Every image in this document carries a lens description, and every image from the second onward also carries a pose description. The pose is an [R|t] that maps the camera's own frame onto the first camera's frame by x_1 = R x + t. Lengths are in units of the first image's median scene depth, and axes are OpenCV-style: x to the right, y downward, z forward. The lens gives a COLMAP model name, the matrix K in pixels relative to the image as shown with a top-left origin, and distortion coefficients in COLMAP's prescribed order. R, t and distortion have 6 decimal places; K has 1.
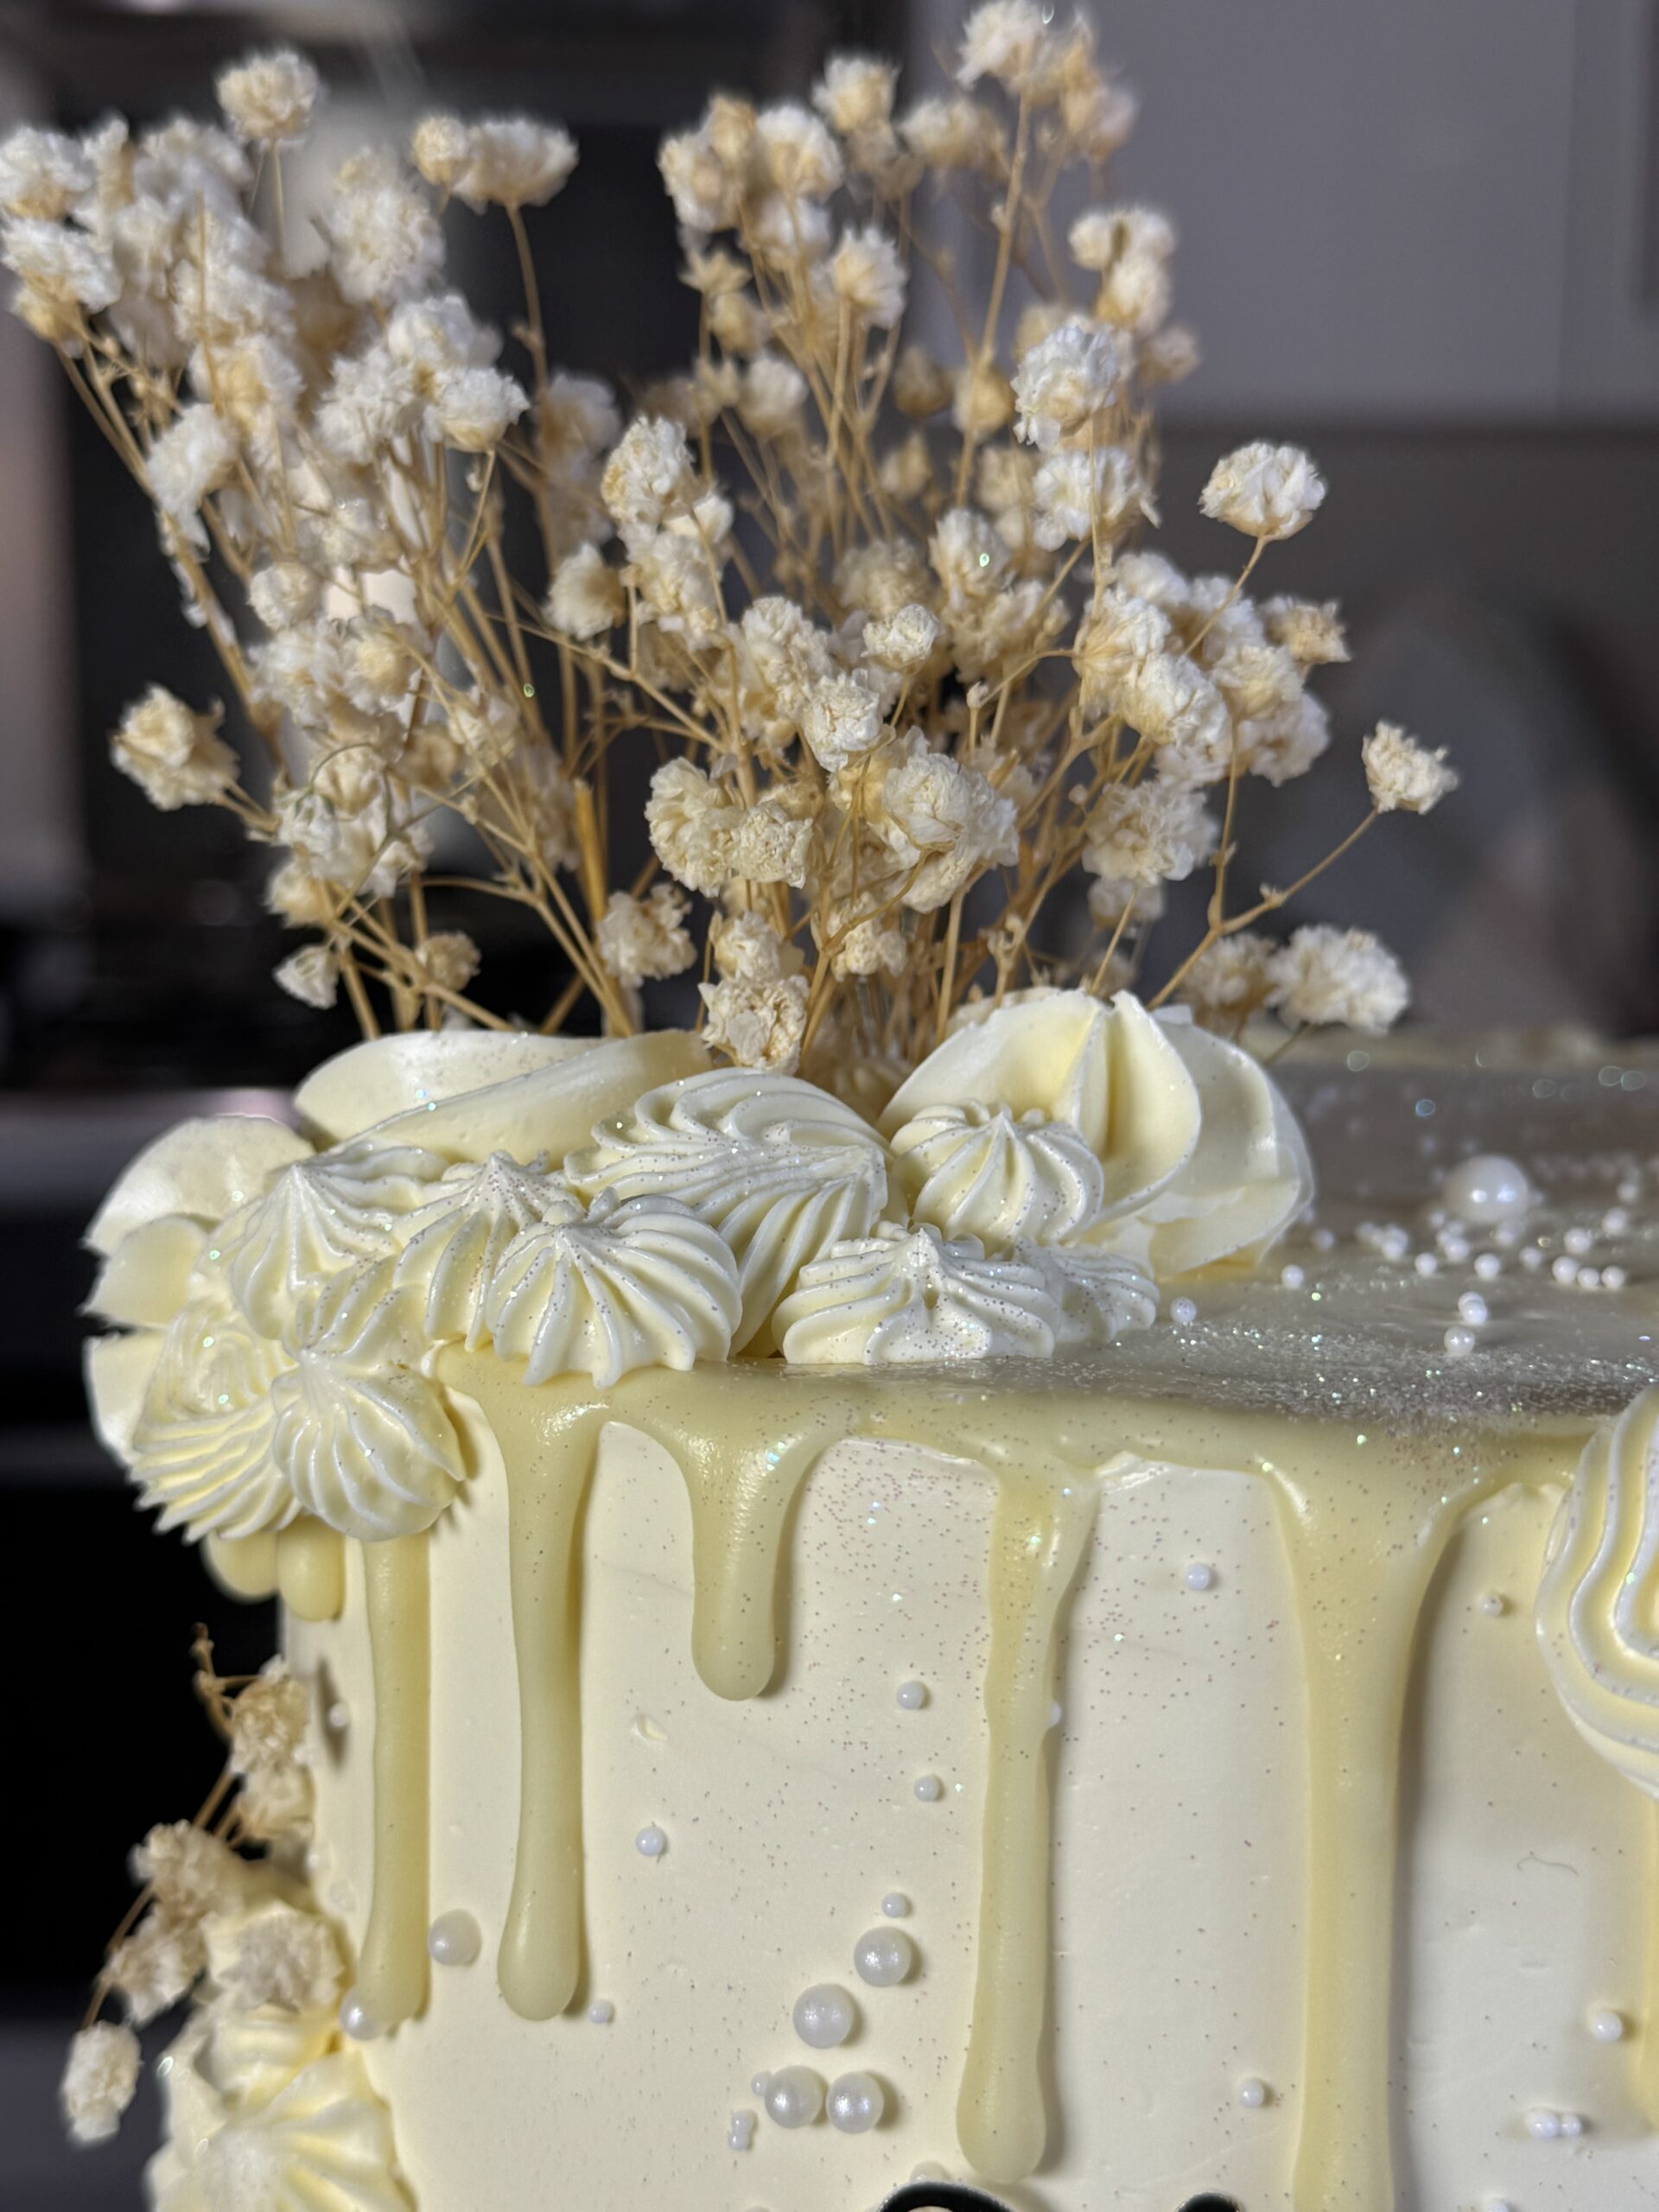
lens RADIAL K [[2735.9, 0, 833.0], [0, 2735.9, 1125.5], [0, 0, 1]] dist [0.200677, -0.619270]
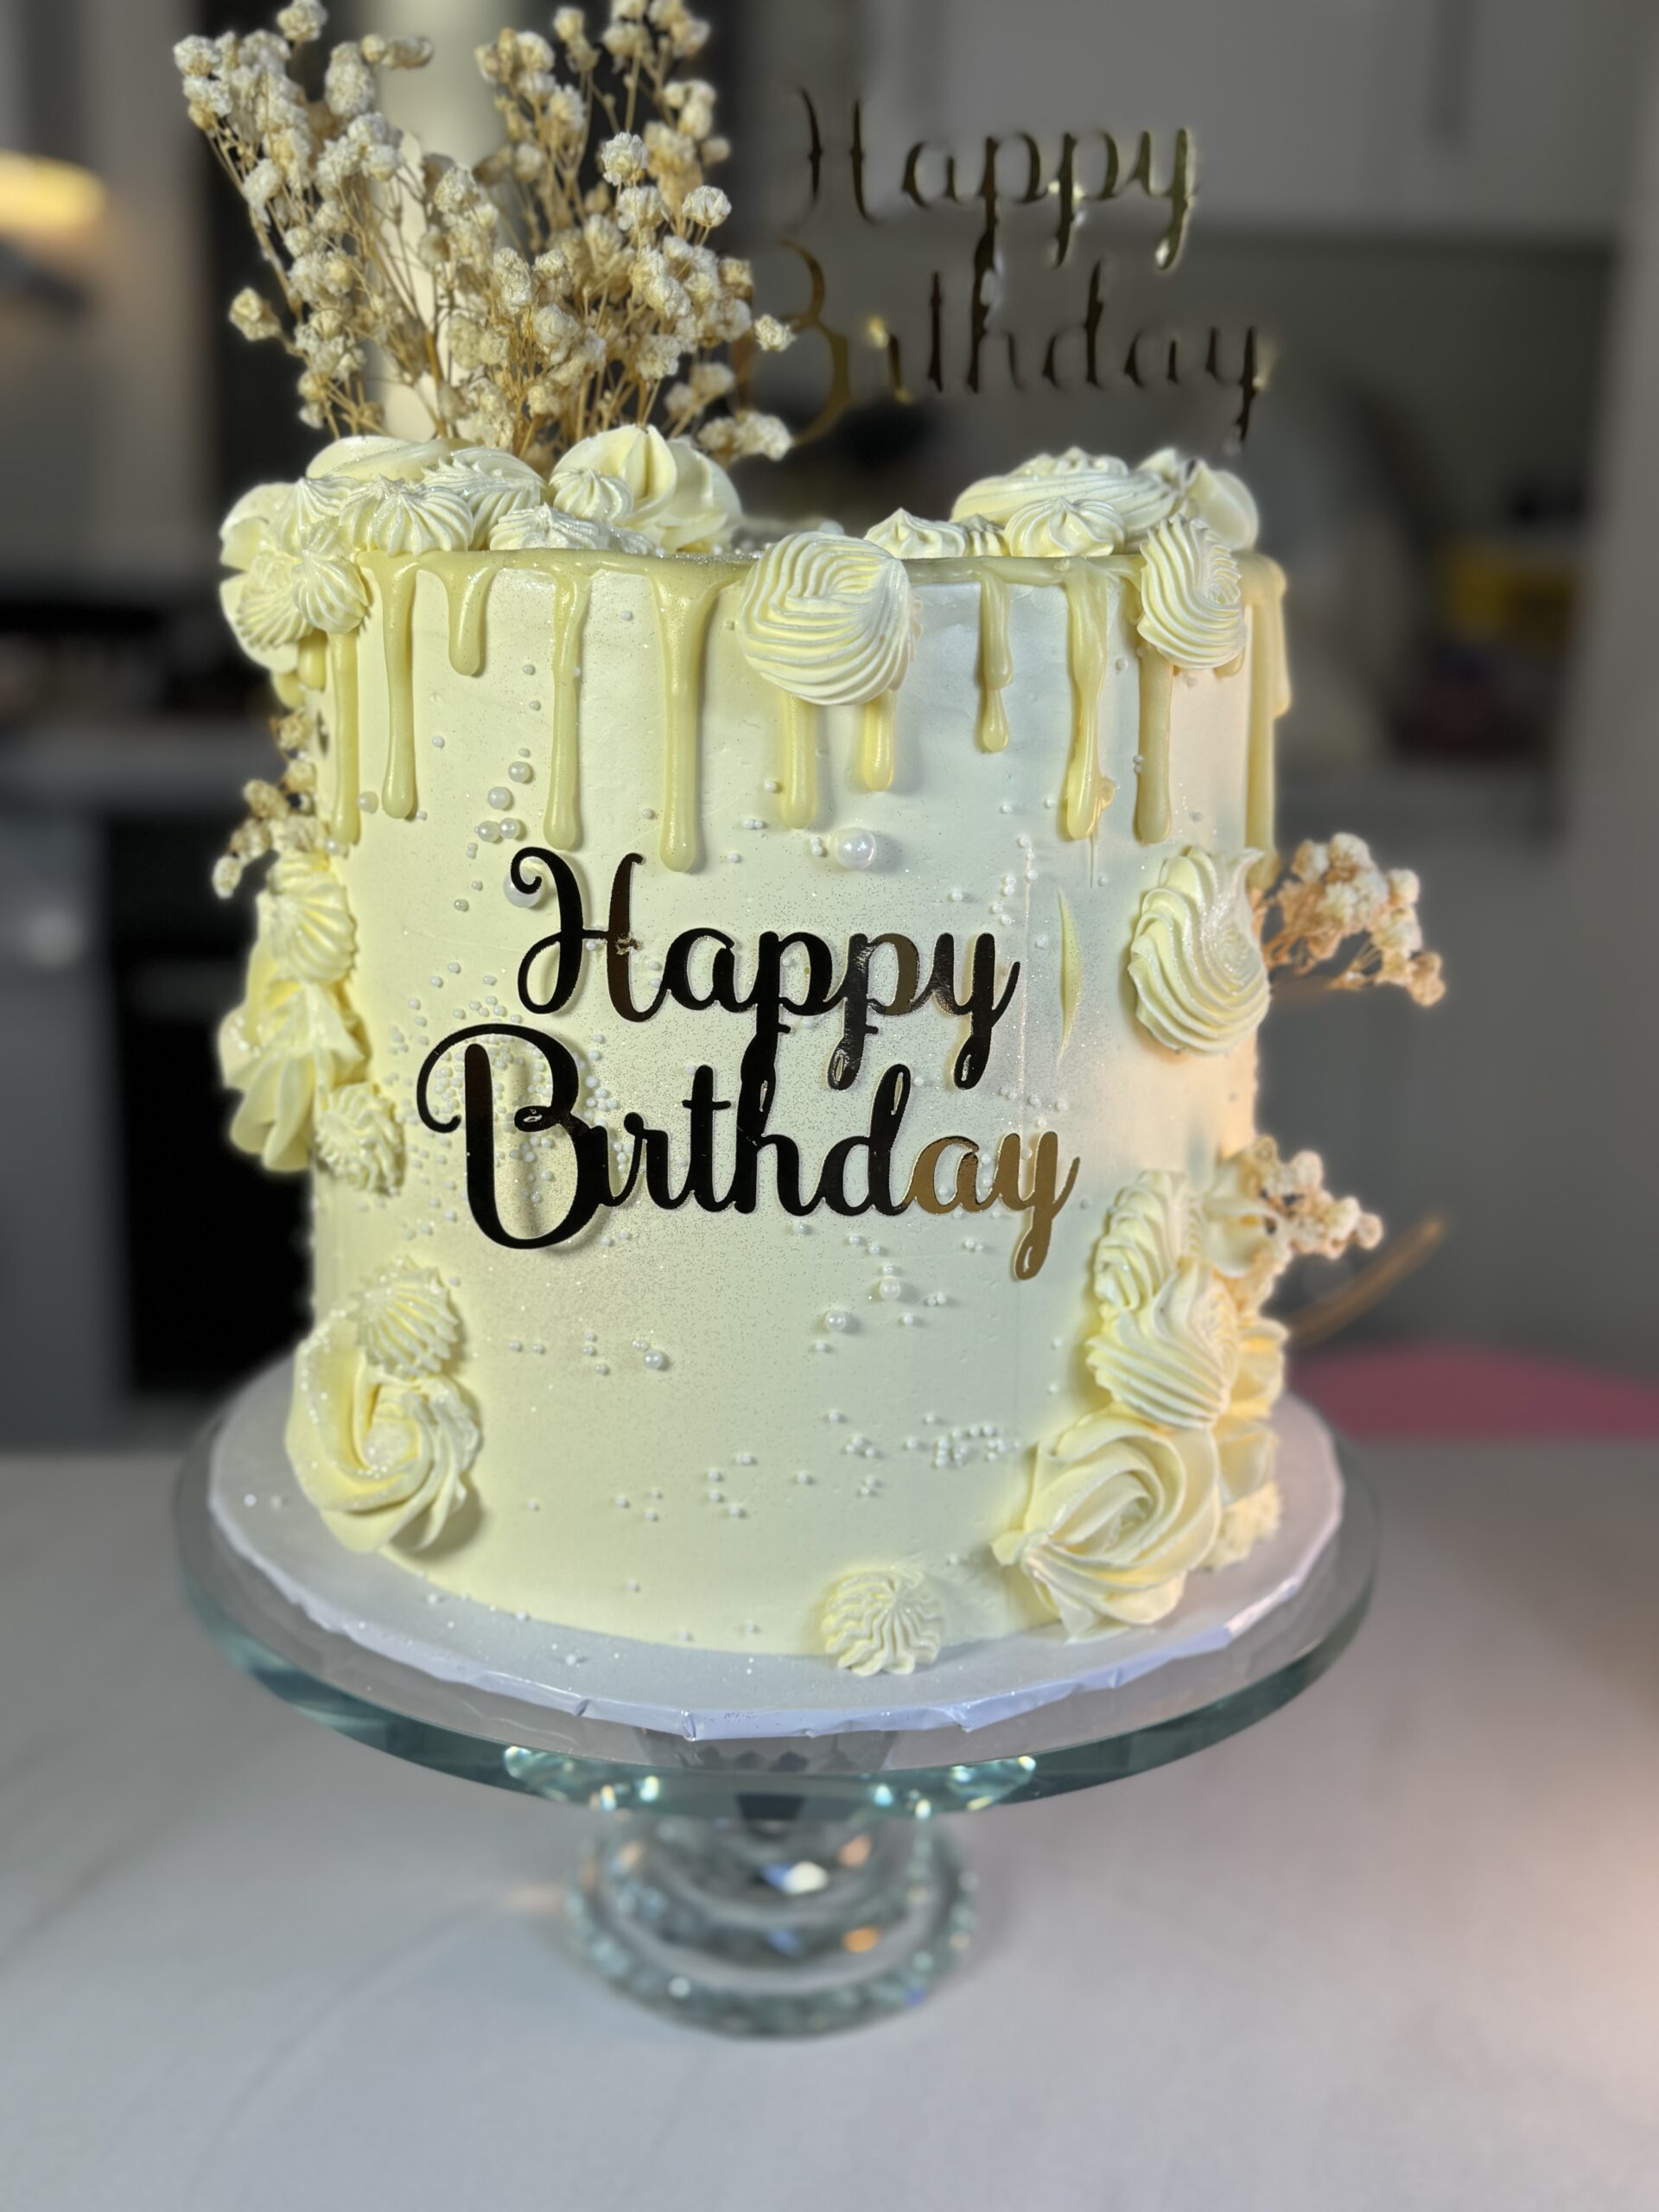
lens RADIAL K [[2354.5, 0, 829.5], [0, 2354.5, 1106.0], [0, 0, 1]] dist [0.199371, -0.464686]
pose [[0.999471, 0.029313, -0.014121, 0.311254], [-0.027773, 0.994688, 0.099121, 0.333415], [0.016951, -0.098676, 0.994975, -1.131416]]
